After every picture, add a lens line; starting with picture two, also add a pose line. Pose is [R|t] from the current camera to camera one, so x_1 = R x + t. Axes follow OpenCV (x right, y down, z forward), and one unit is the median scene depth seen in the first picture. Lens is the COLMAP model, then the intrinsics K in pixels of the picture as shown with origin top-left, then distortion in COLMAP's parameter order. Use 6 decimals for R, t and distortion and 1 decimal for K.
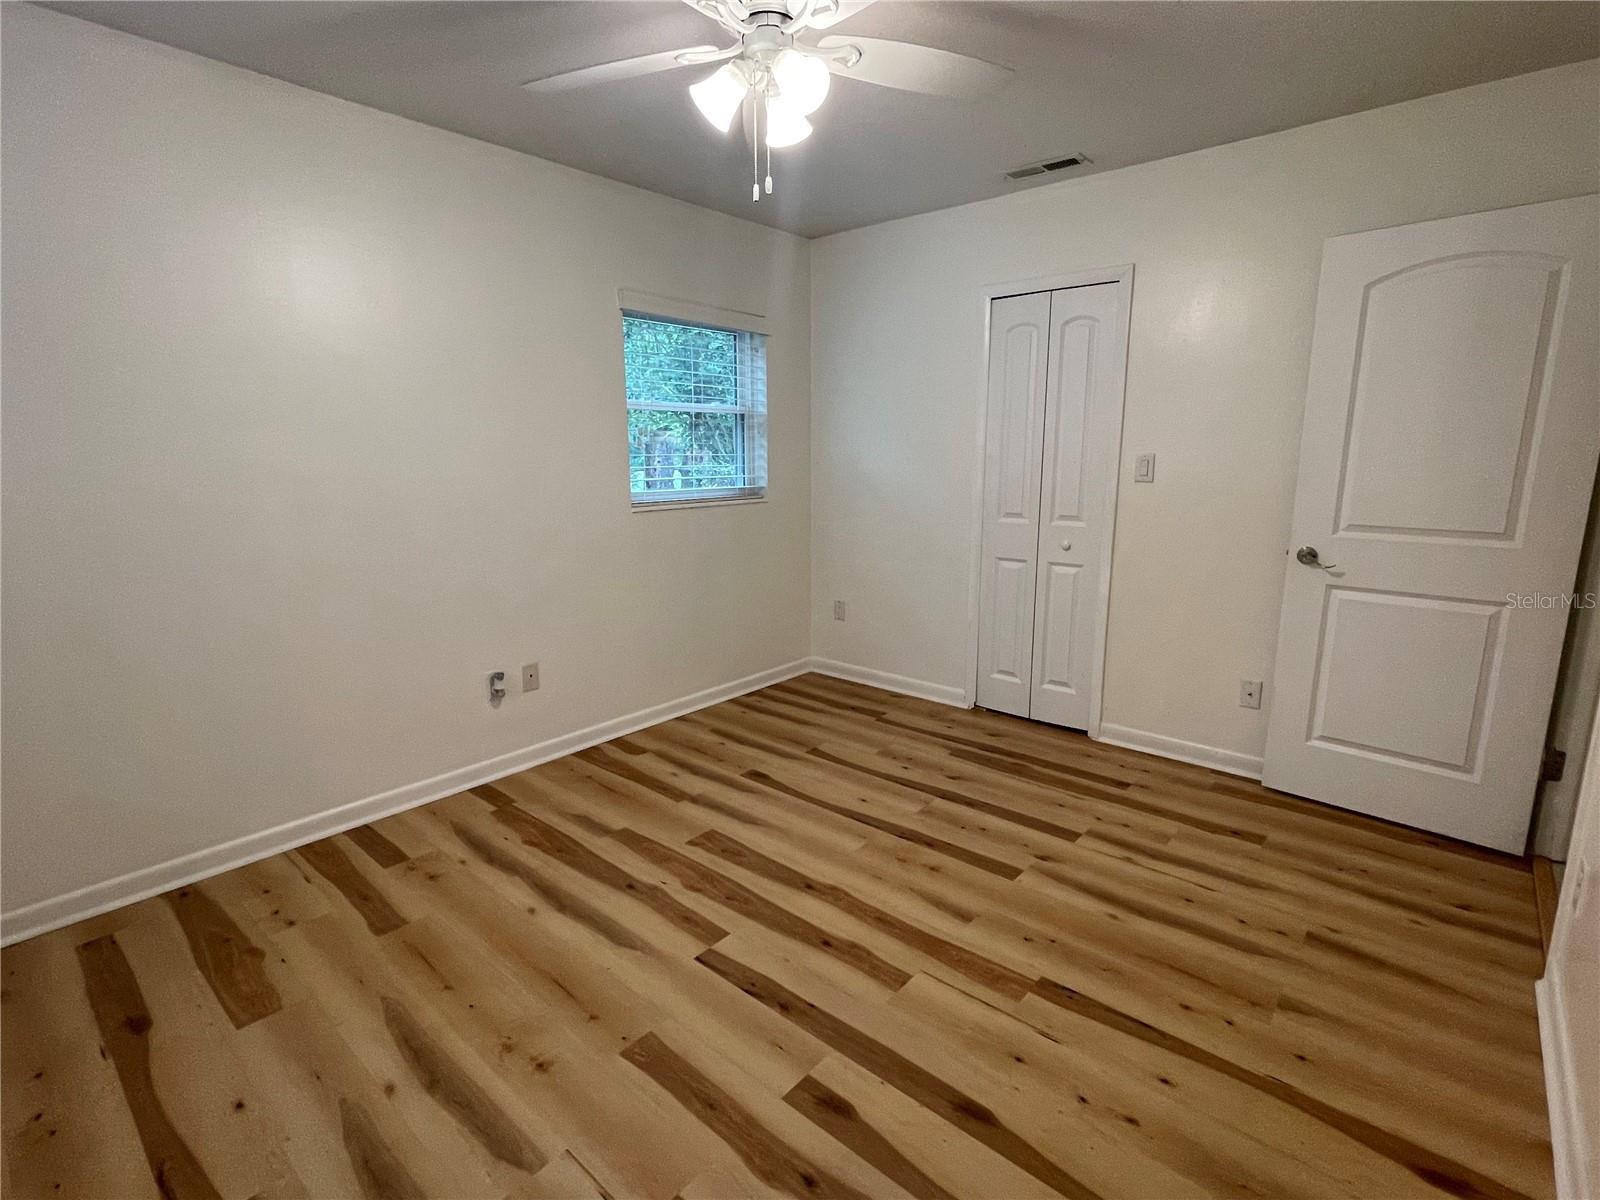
lens RADIAL K [[763.1, 0, 783.7], [0, 763.1, 591.2], [0, 0, 1]] dist [0.001767, 0.001770]
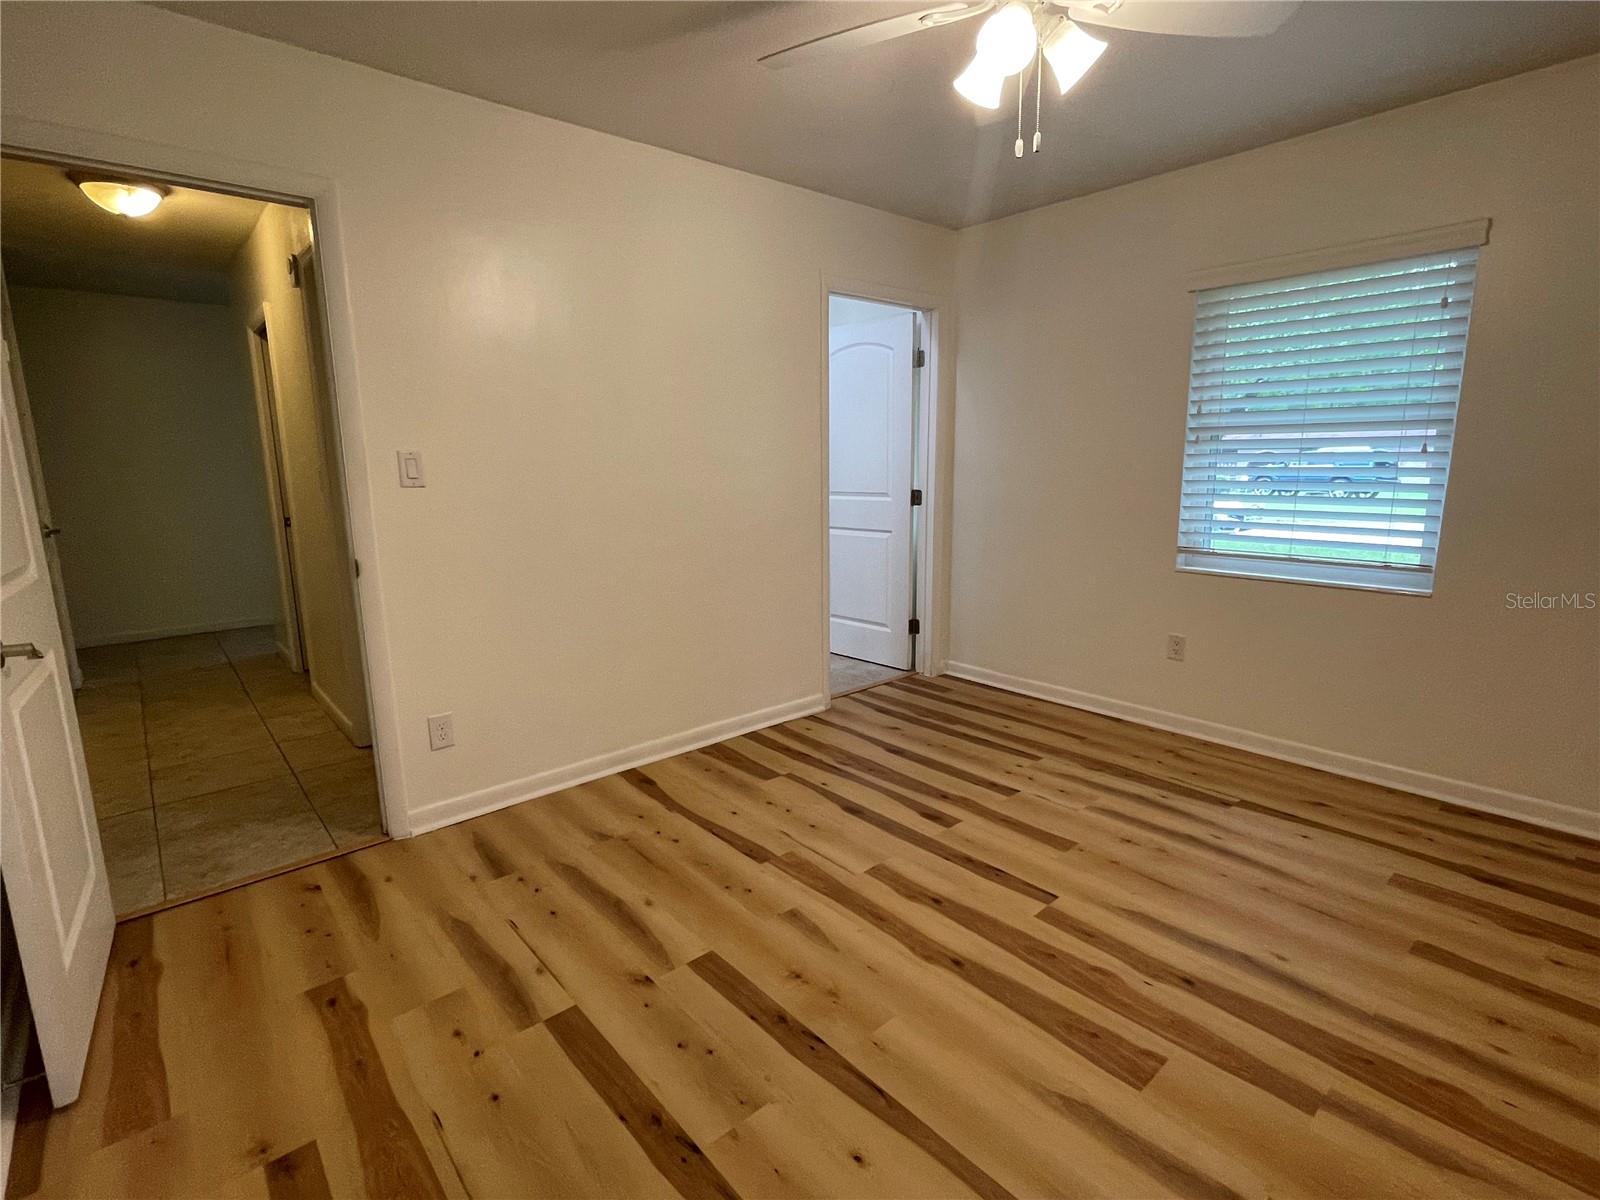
lens RADIAL K [[763.1, 0, 812.6], [0, 763.1, 591.4], [0, 0, 1]] dist [0.001767, 0.001770]
pose [[-0.994558, -0.000494, 0.104182, 0.111841], [0.036739, 0.934088, 0.355148, -0.306781], [-0.097490, 0.357043, -0.928987, 1.766661]]
